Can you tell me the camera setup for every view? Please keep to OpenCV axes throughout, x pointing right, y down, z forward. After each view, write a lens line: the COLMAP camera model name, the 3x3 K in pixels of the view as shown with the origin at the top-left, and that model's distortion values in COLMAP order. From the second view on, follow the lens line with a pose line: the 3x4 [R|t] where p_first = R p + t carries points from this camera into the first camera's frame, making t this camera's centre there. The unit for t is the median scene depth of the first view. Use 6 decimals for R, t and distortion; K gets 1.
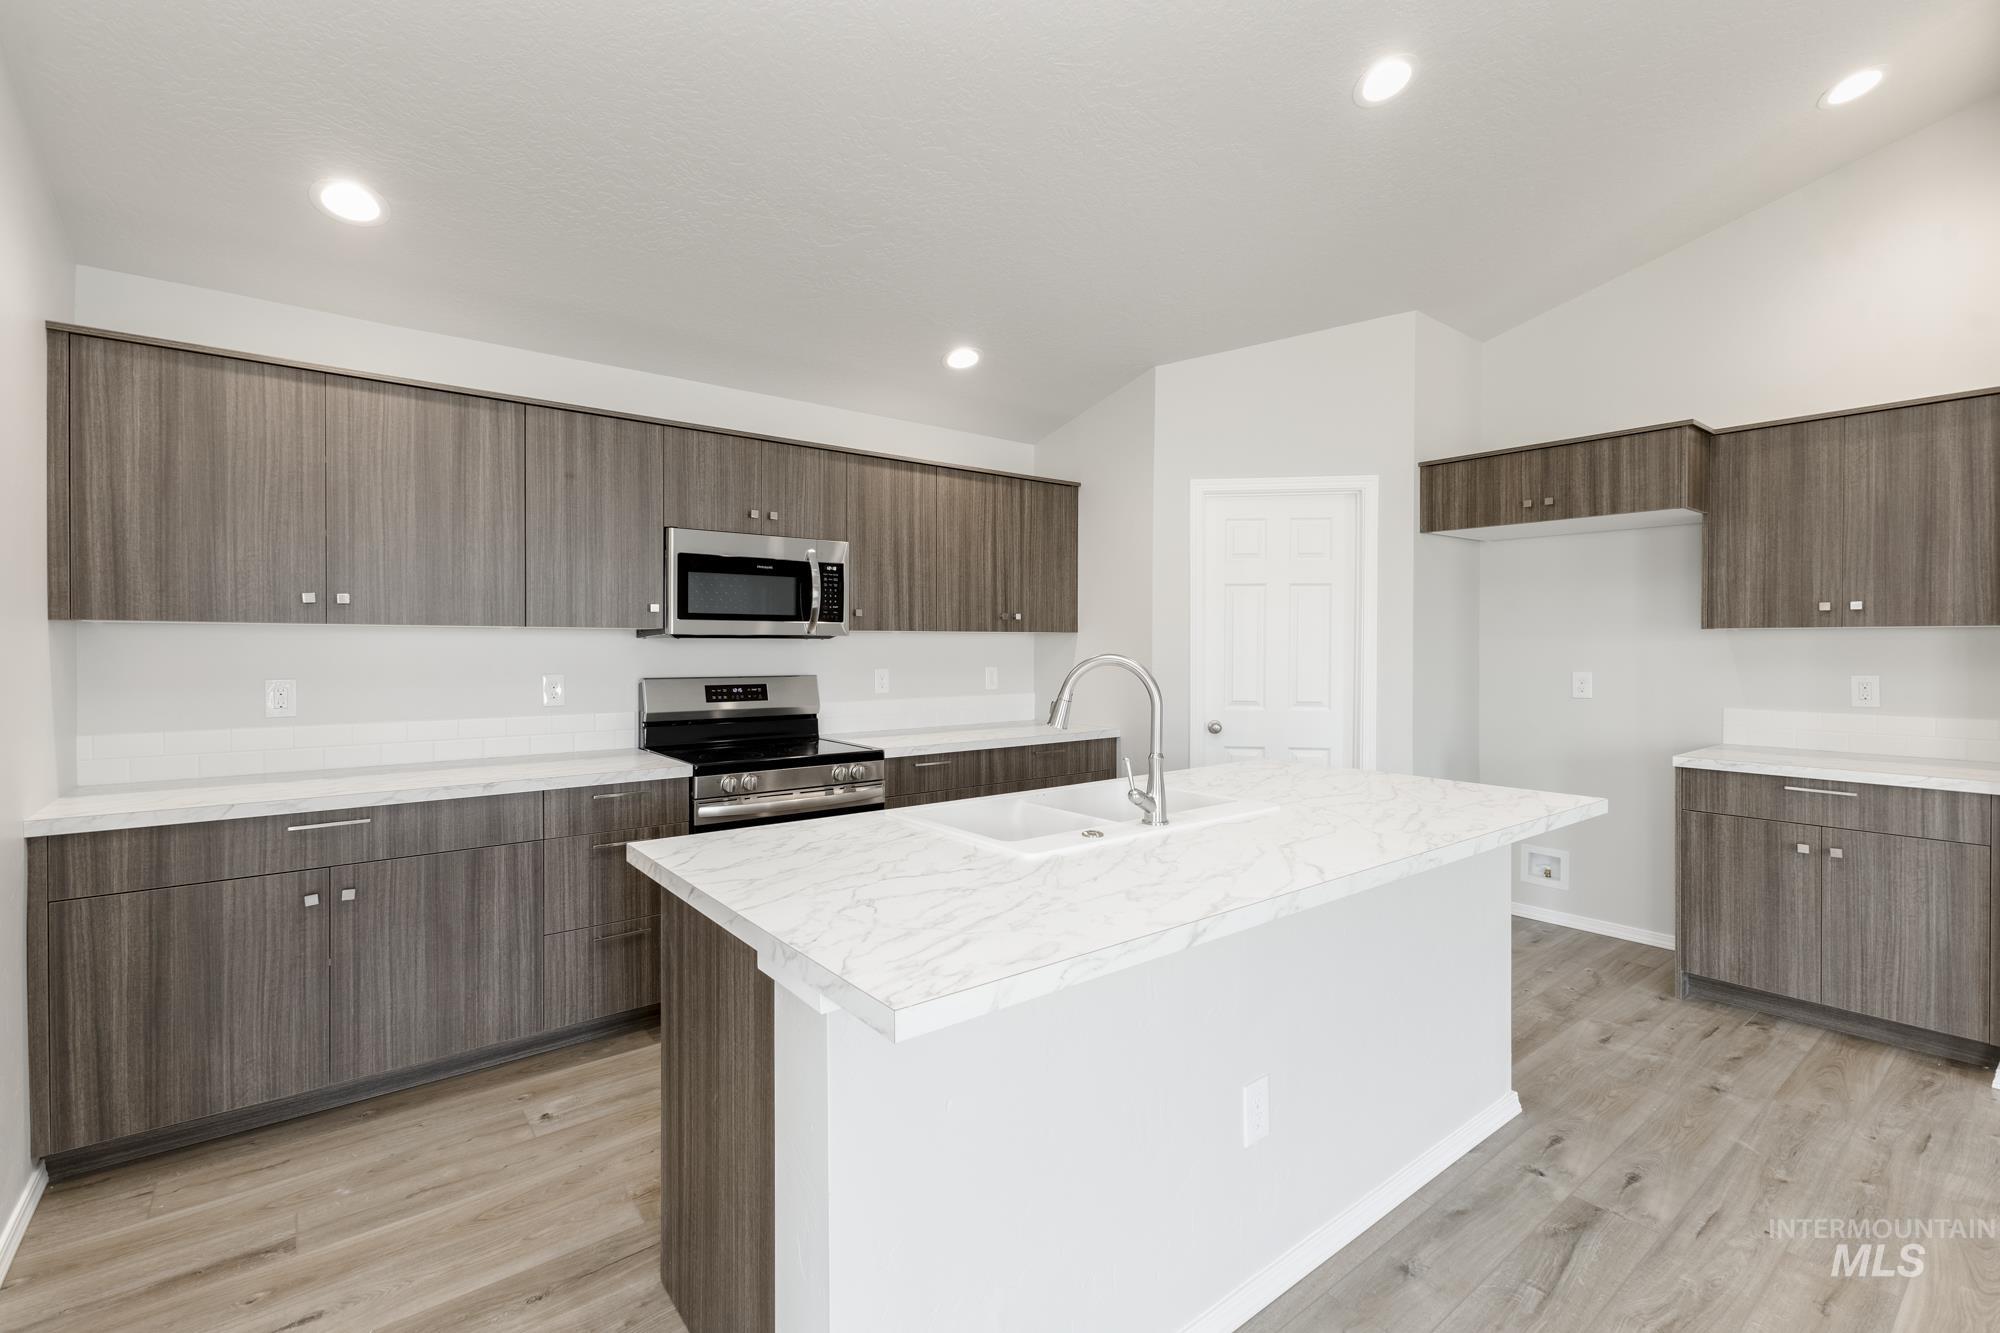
lens RADIAL K [[870.2, 0, 984.6], [0, 870.2, 654.2], [0, 0, 1]] dist [0.014661, -0.002849]
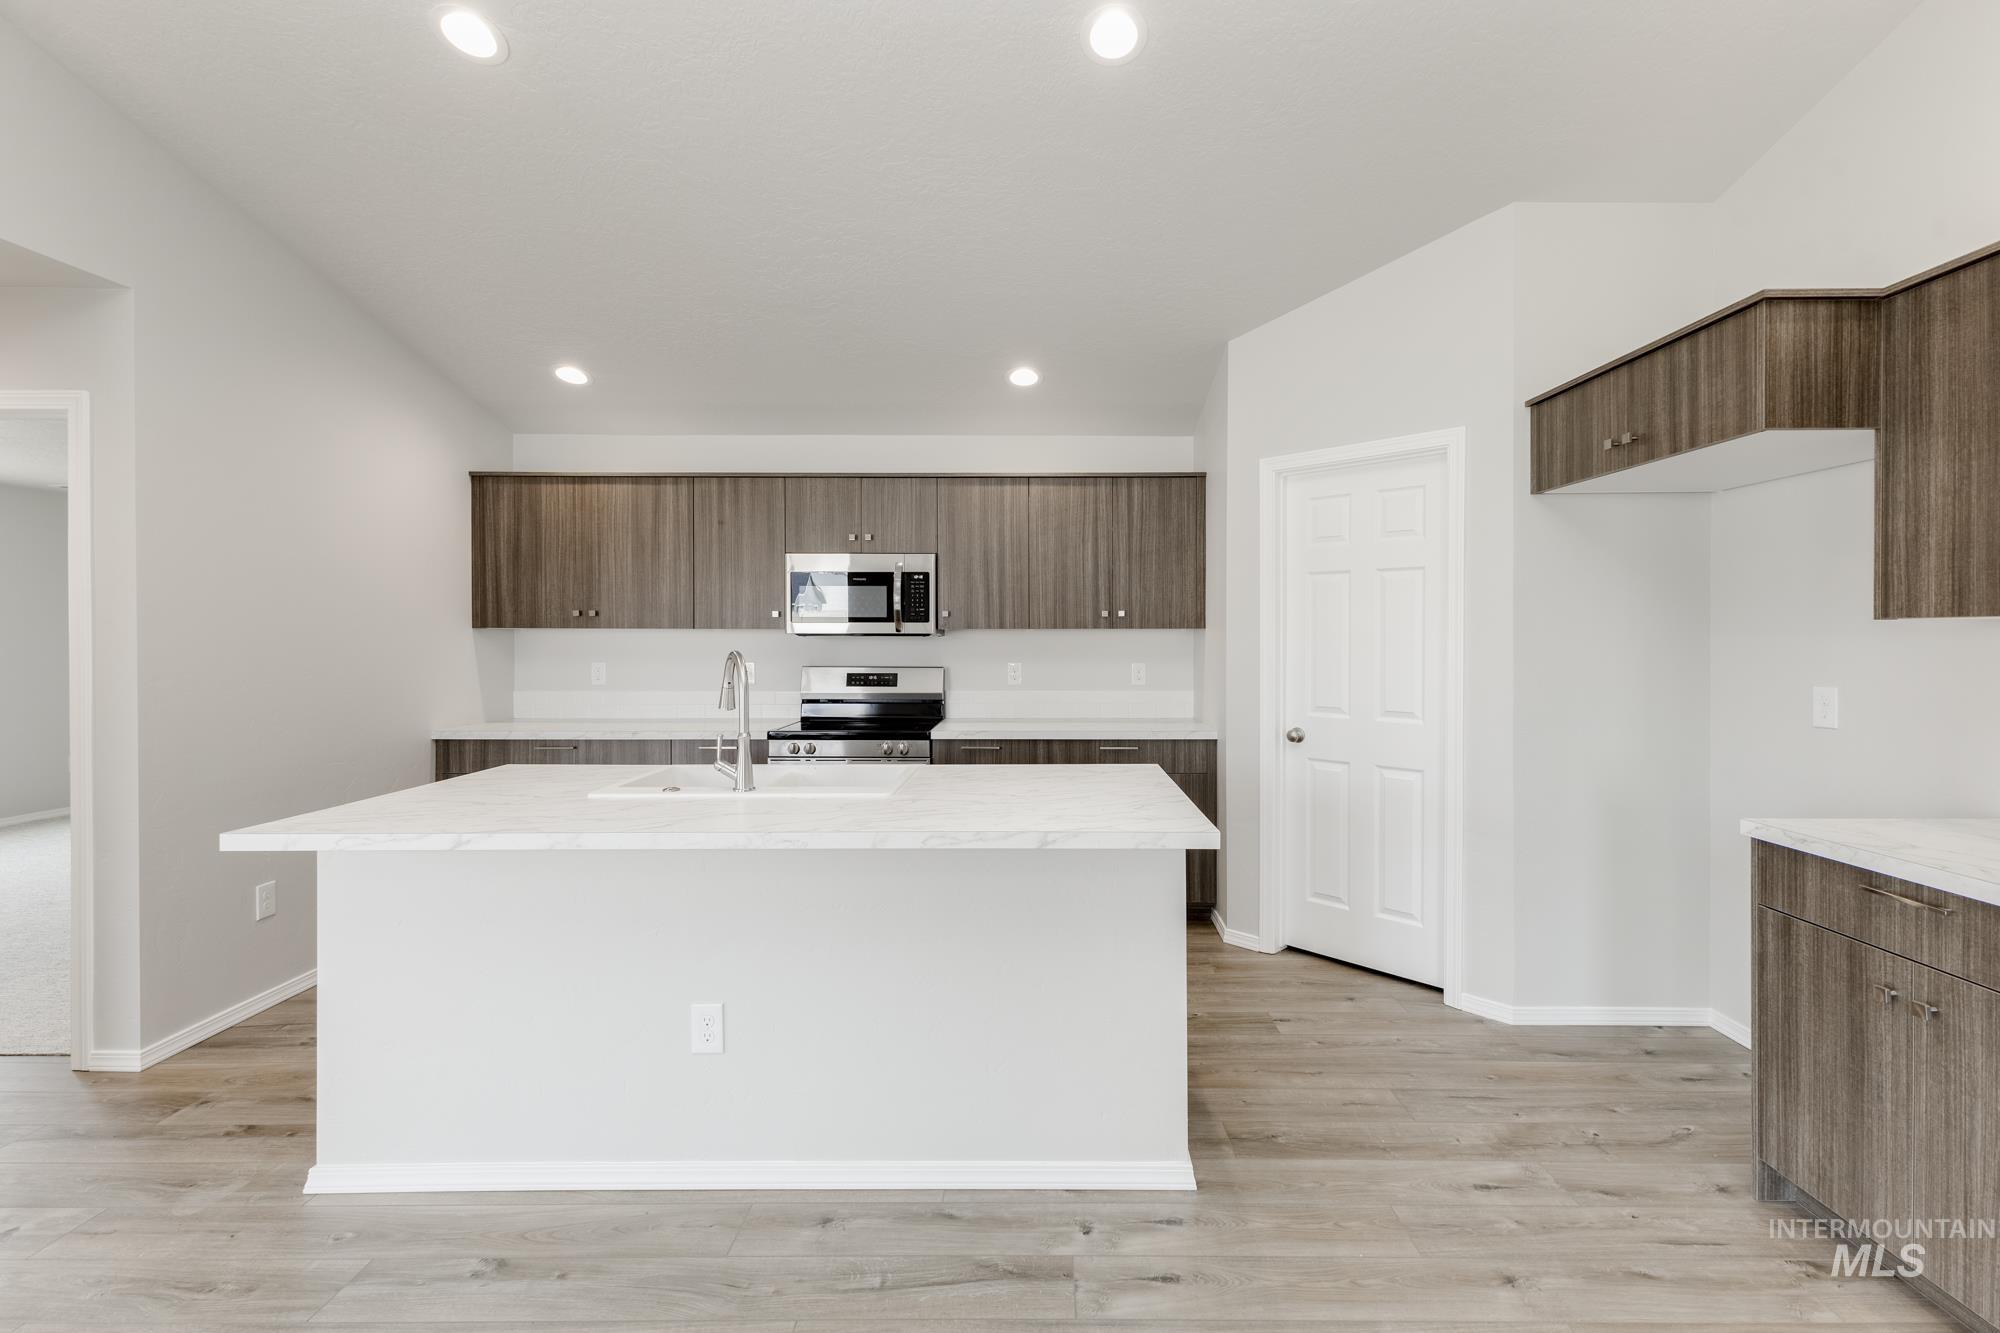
lens RADIAL K [[870.2, 0, 1014.6], [0, 870.2, 647.5], [0, 0, 1]] dist [0.014661, -0.002849]
pose [[0.790583, 0.006894, -0.612316, 0.743339], [-0.007383, 0.999971, 0.001726, -0.006202], [0.612311, 0.003156, 0.790611, 0.160611]]
